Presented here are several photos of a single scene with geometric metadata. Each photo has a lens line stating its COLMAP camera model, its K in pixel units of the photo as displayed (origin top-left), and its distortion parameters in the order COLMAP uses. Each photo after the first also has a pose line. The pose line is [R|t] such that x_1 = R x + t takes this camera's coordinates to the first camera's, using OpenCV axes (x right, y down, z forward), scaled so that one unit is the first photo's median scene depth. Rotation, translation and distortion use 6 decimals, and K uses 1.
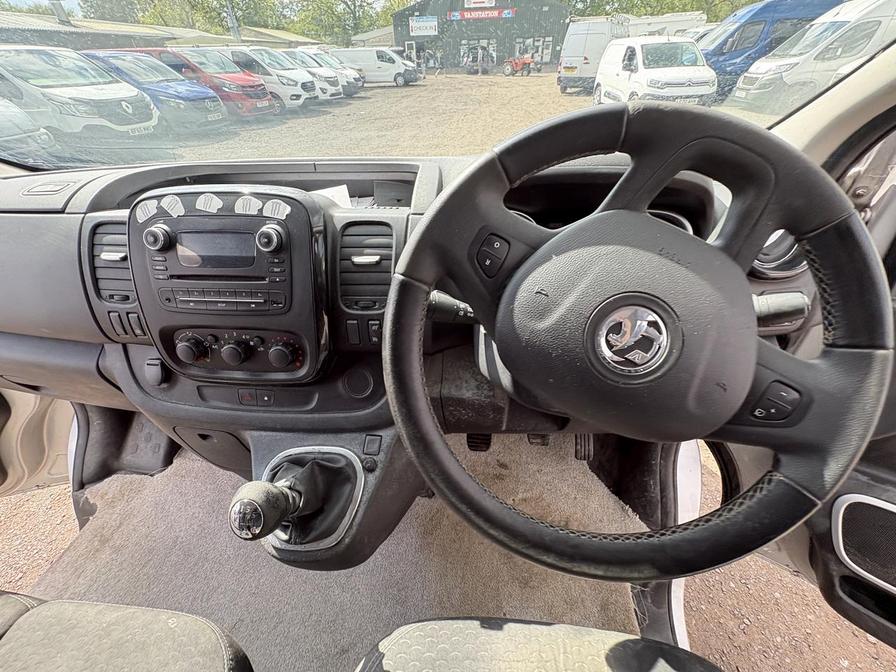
lens RADIAL K [[357.8, 0, 448.3], [0, 357.8, 334.9], [0, 0, 1]] dist [-0.000846, 0.000123]
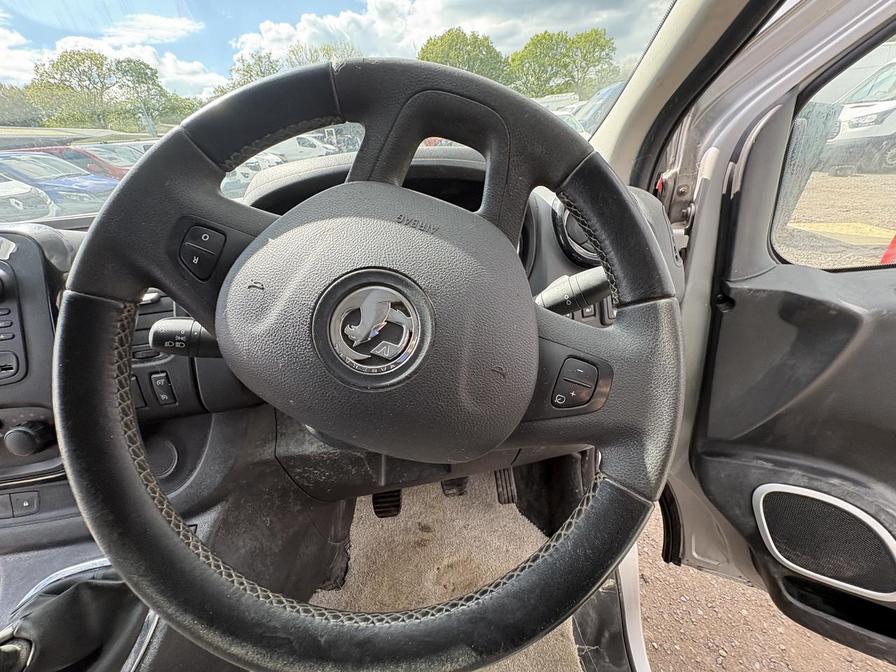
lens RADIAL K [[357.8, 0, 447.8], [0, 357.8, 337.0], [0, 0, 1]] dist [-0.000846, 0.000123]
pose [[0.980705, -0.135192, 0.141211, 0.158636], [0.155267, 0.977549, -0.142446, 0.046653], [-0.118784, 0.161623, 0.979678, 0.073103]]
